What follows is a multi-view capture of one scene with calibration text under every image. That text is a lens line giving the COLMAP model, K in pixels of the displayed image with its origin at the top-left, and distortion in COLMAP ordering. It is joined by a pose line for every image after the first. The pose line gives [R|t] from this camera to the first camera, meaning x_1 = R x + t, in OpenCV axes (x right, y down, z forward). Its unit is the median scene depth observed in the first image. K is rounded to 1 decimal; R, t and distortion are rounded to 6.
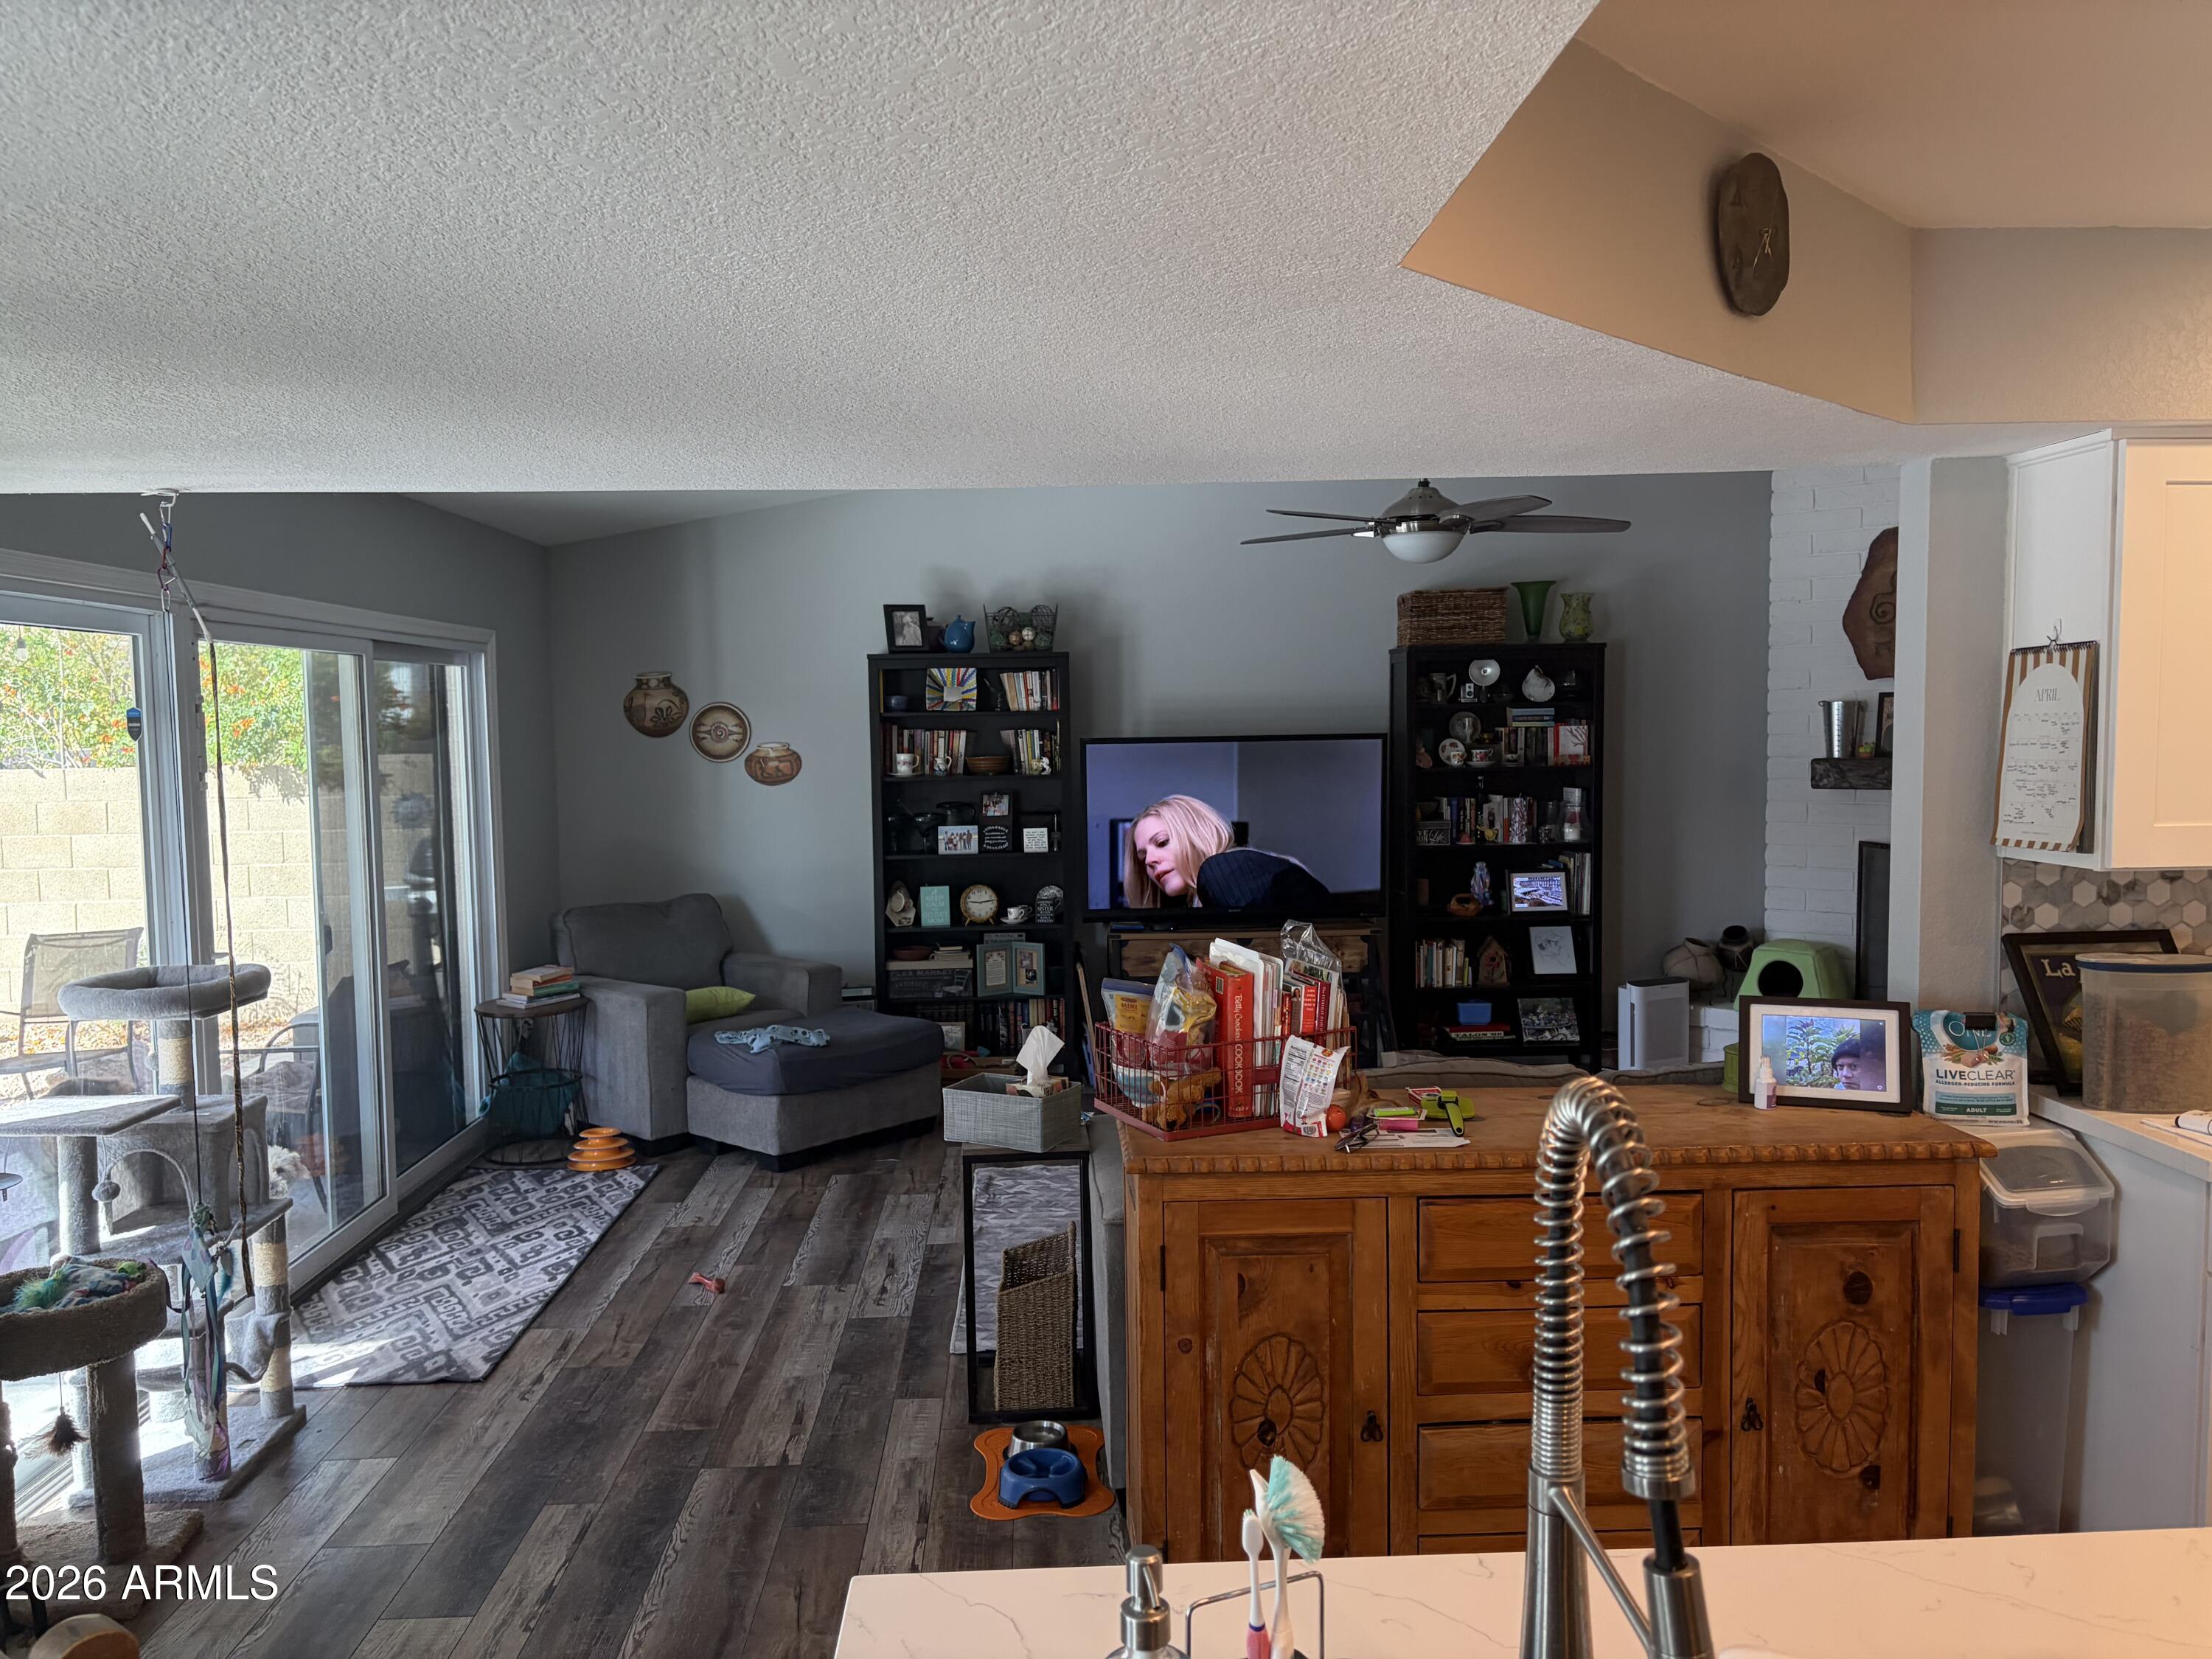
lens RADIAL K [[1682.6, 0, 1099.2], [0, 1682.6, 834.9], [0, 0, 1]] dist [0.033836, -0.007970]
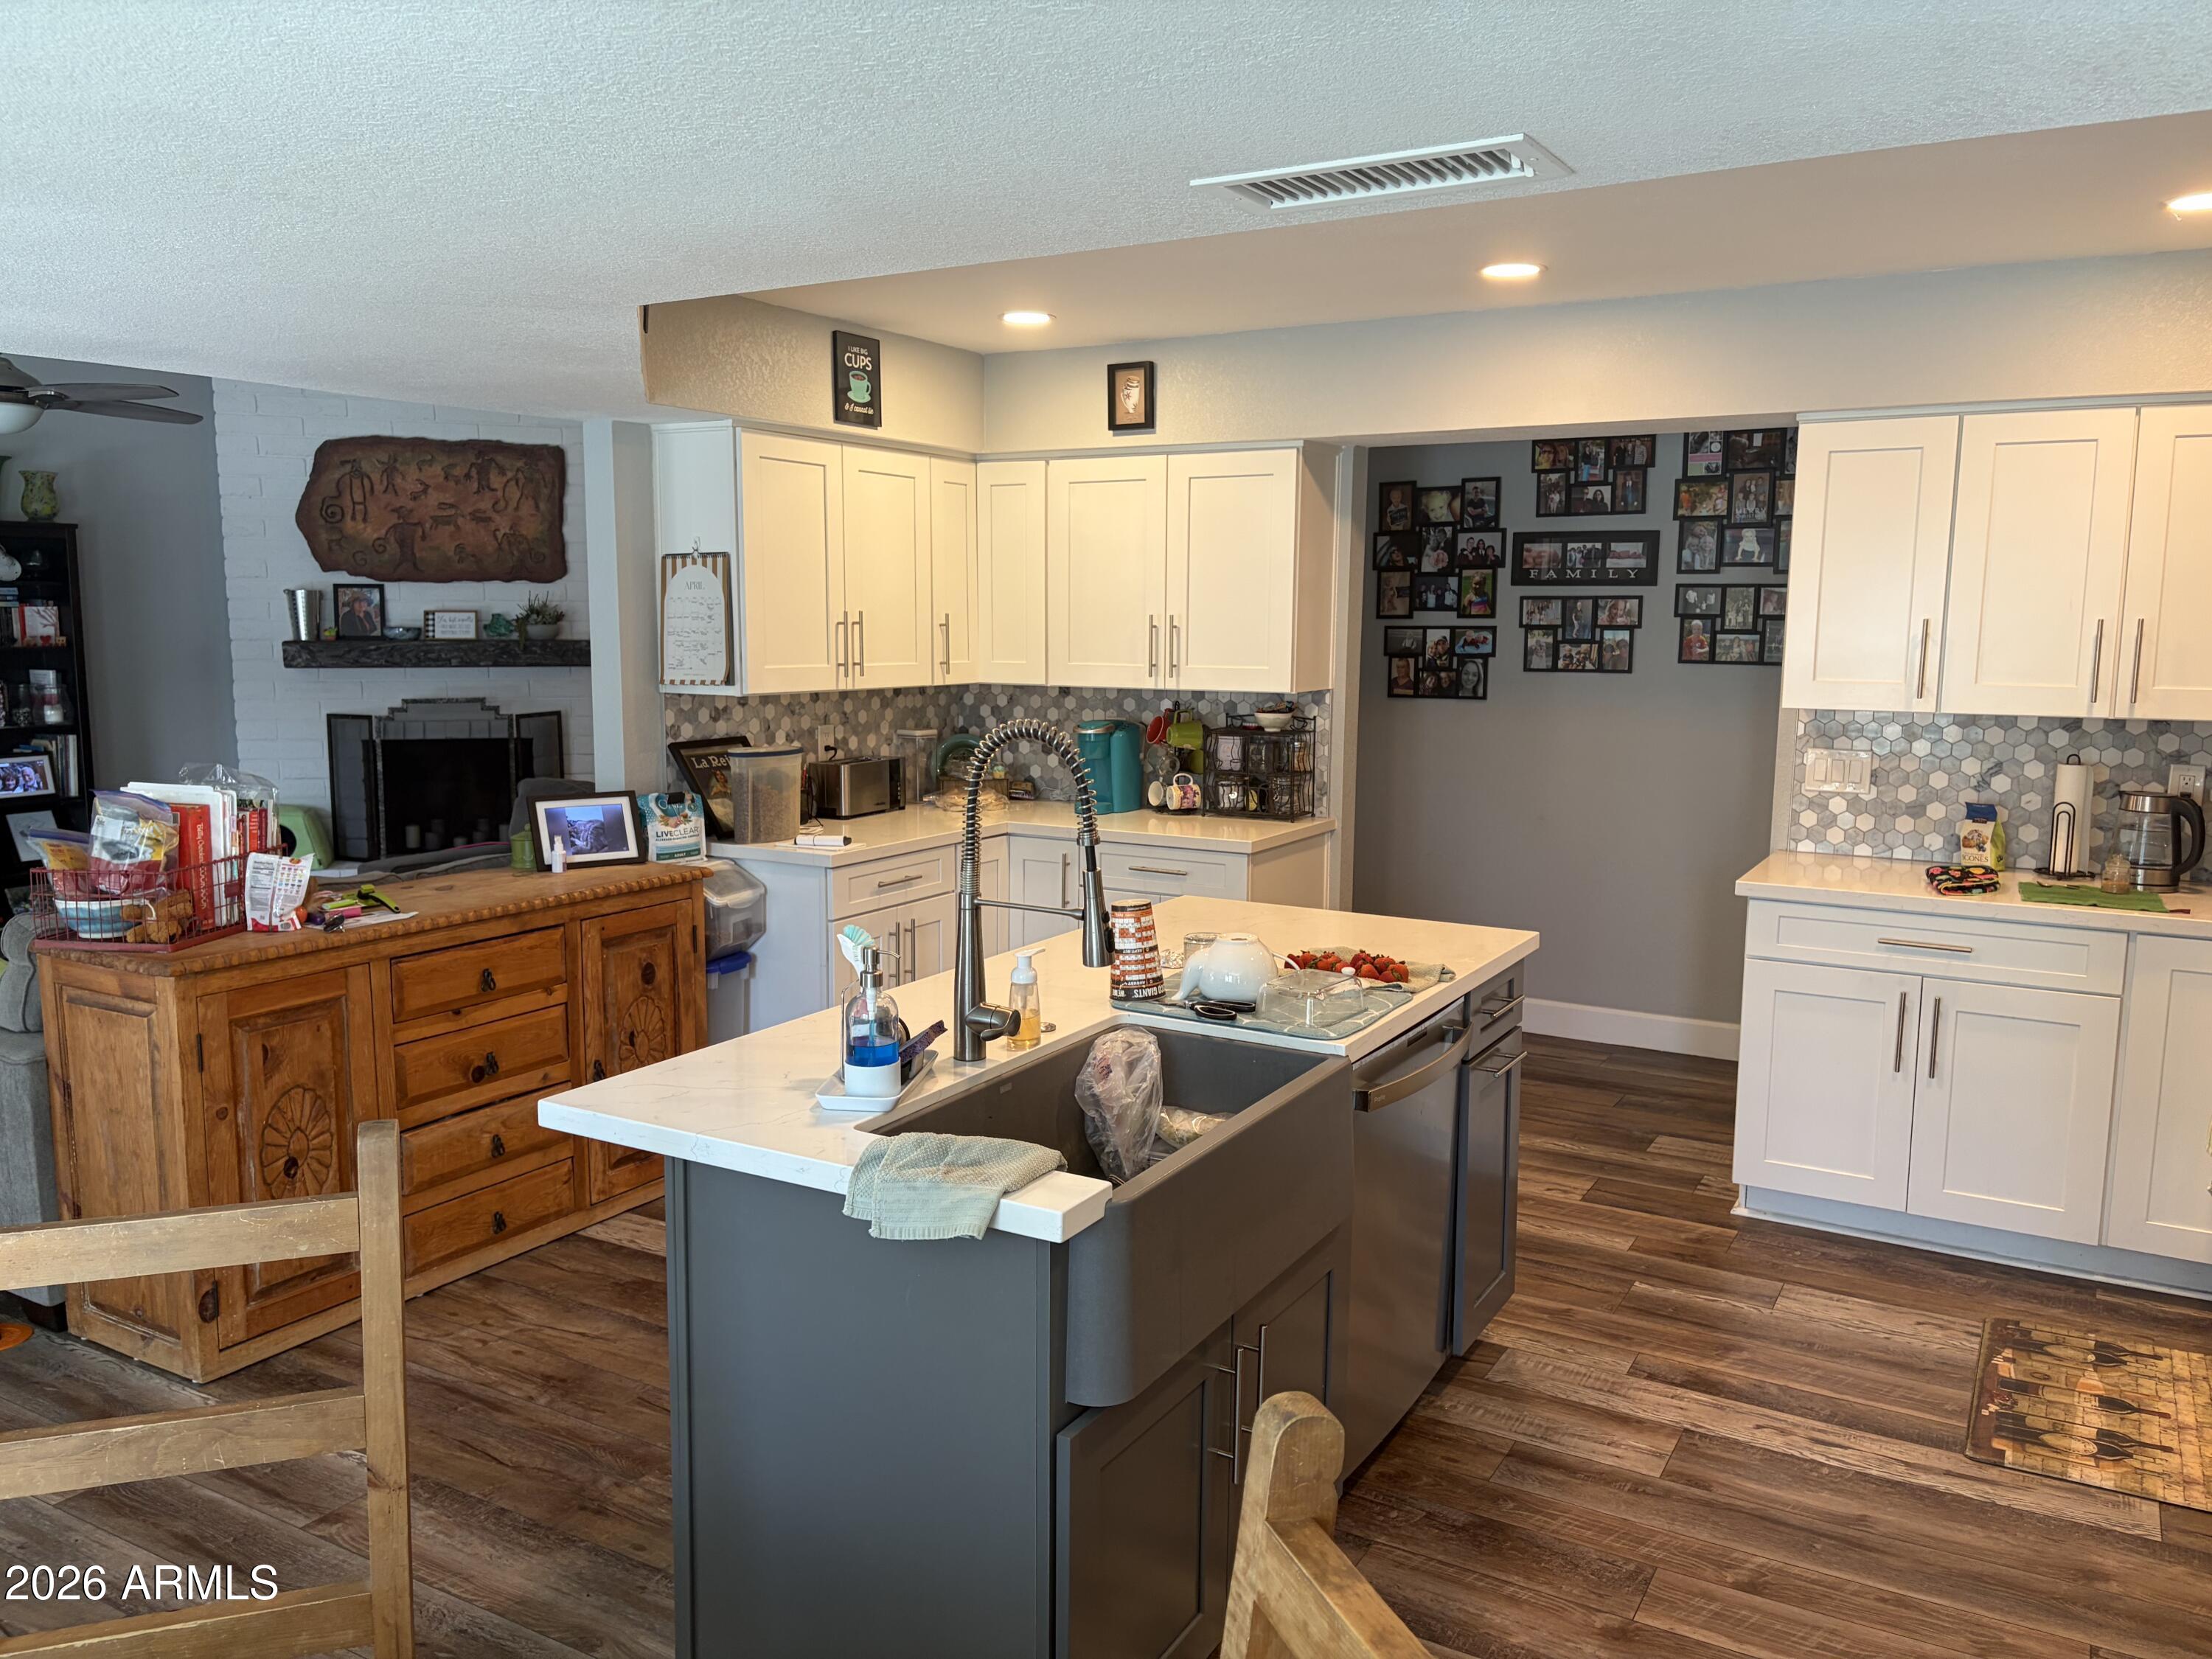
lens RADIAL K [[1682.6, 0, 1099.2], [0, 1682.6, 834.9], [0, 0, 1]] dist [0.033836, -0.007970]
pose [[0.544619, -0.094458, 0.833347, -0.568850], [0.045764, 0.995504, 0.082930, 0.035119], [-0.837434, -0.007028, 0.546493, -0.162357]]
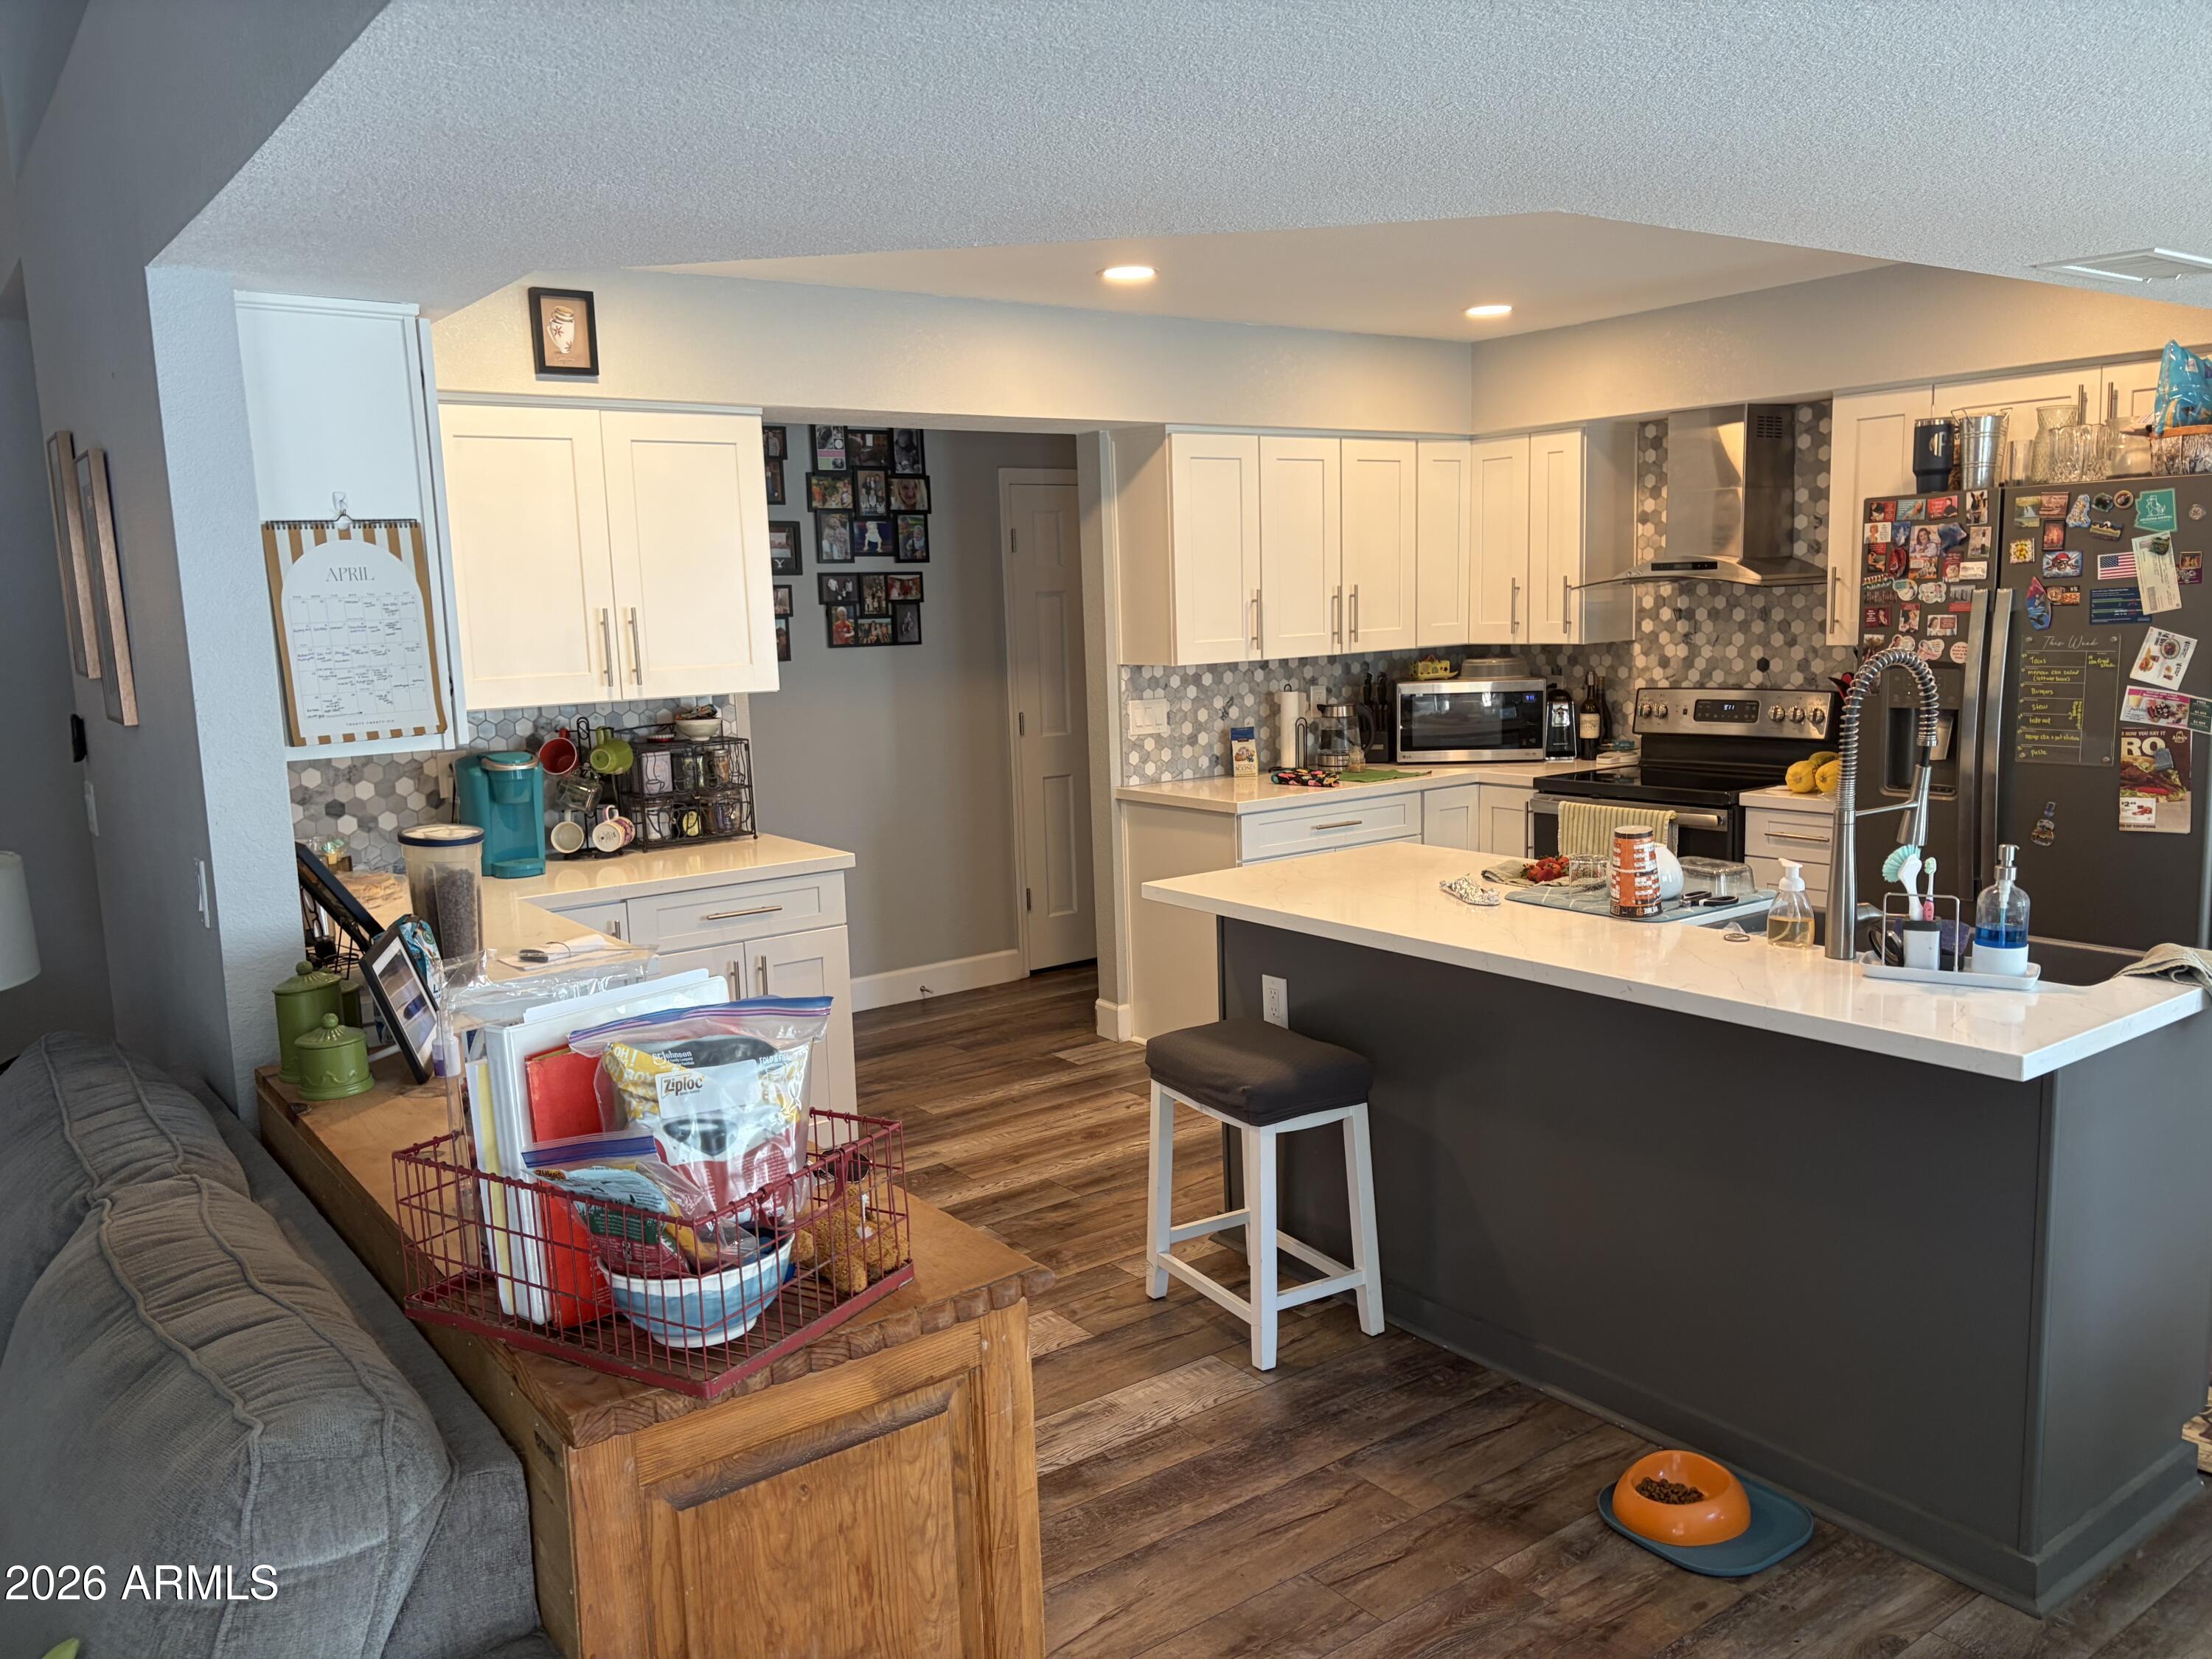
lens RADIAL K [[1680.0, 0, 1122.1], [0, 1680.0, 840.2], [0, 0, 1]] dist [0.089077, -0.106050]
pose [[-0.557787, -0.088909, 0.825208, -0.480752], [0.099245, 0.979968, 0.172666, -0.060947], [-0.824029, 0.178209, -0.537790, 1.220493]]
